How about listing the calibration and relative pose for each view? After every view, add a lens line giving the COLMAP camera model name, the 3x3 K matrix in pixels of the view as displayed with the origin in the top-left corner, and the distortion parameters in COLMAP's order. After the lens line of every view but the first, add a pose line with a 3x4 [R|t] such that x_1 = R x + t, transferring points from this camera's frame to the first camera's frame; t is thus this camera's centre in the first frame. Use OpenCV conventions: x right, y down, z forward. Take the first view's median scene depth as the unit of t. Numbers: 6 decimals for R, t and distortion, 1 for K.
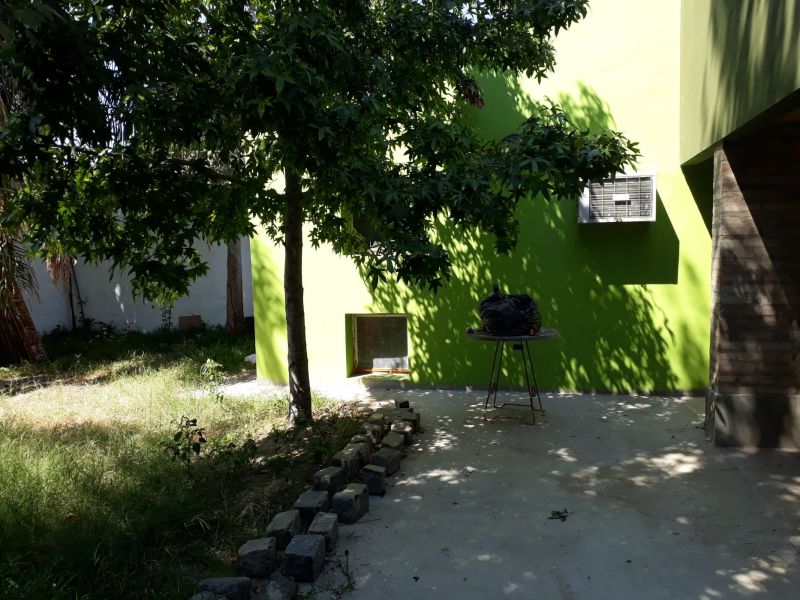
lens RADIAL K [[633.8, 0, 400.0], [0, 633.8, 300.0], [0, 0, 1]] dist [0.142352, -0.279958]
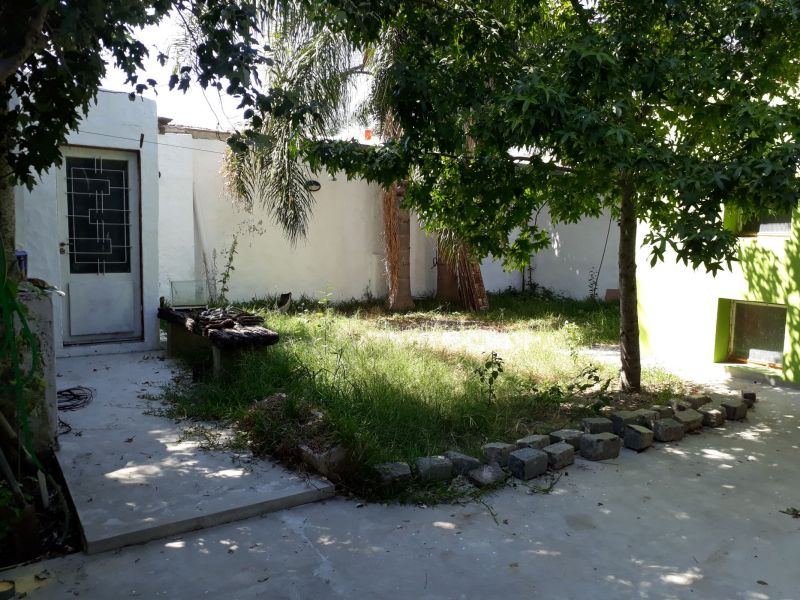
lens RADIAL K [[633.8, 0, 400.0], [0, 633.8, 300.0], [0, 0, 1]] dist [0.142352, -0.279958]
pose [[0.741163, 0.114760, -0.661443, 0.210093], [-0.090815, 0.993363, 0.070588, -0.000843], [0.665154, 0.007752, 0.746666, -0.067105]]
